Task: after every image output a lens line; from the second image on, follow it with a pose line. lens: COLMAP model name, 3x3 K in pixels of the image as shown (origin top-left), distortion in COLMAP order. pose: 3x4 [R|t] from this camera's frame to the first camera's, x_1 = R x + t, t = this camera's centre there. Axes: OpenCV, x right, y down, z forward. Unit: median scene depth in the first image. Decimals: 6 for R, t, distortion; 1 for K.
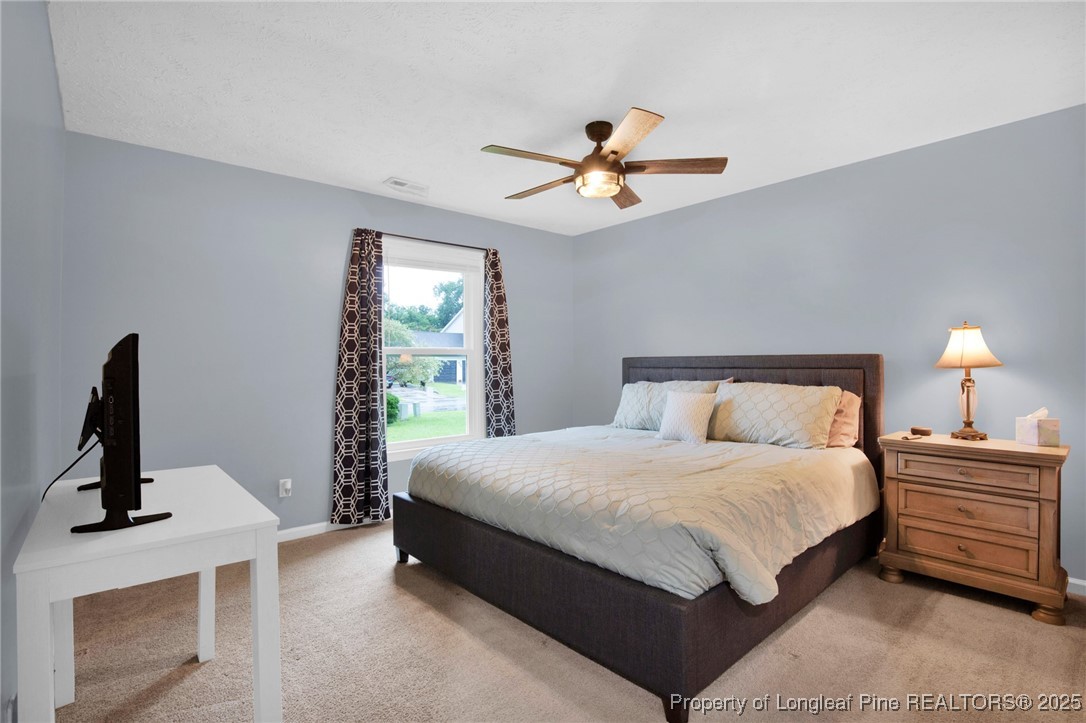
lens RADIAL K [[517.0, 0, 550.2], [0, 517.0, 361.9], [0, 0, 1]] dist [-0.025507, 0.000857]
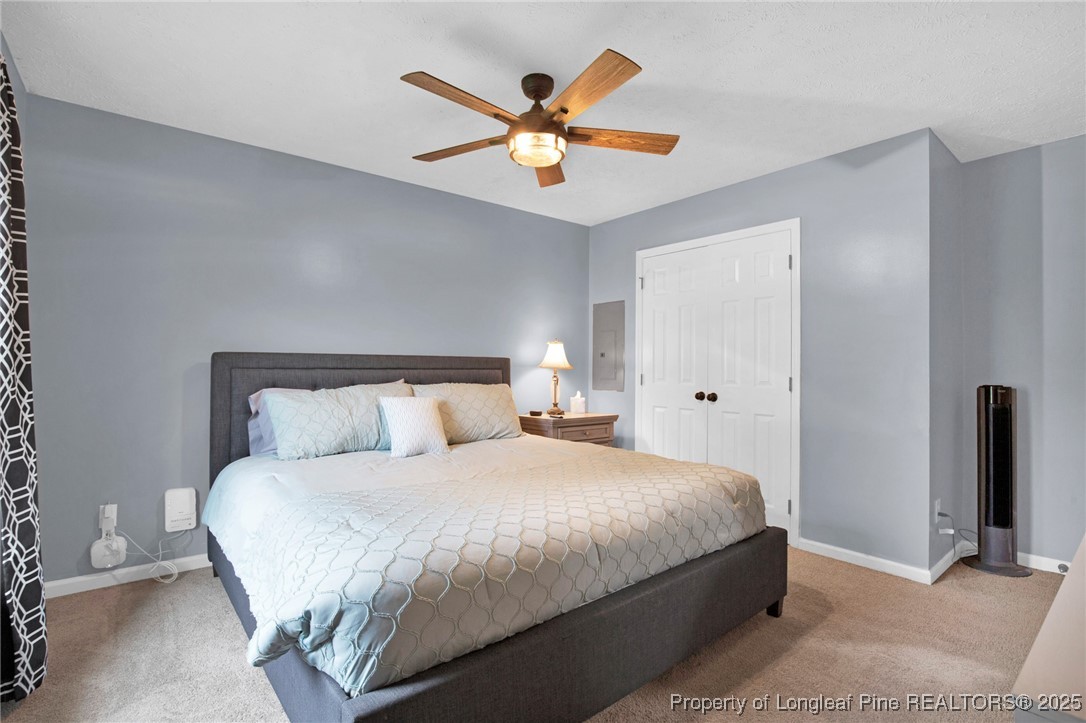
lens RADIAL K [[517.0, 0, 550.2], [0, 517.0, 361.9], [0, 0, 1]] dist [-0.025507, 0.000857]
pose [[0.055578, 0.019873, 0.998257, -0.616427], [0.004979, 0.999784, -0.020180, 0.024654], [-0.998442, 0.006092, 0.055467, 0.827322]]
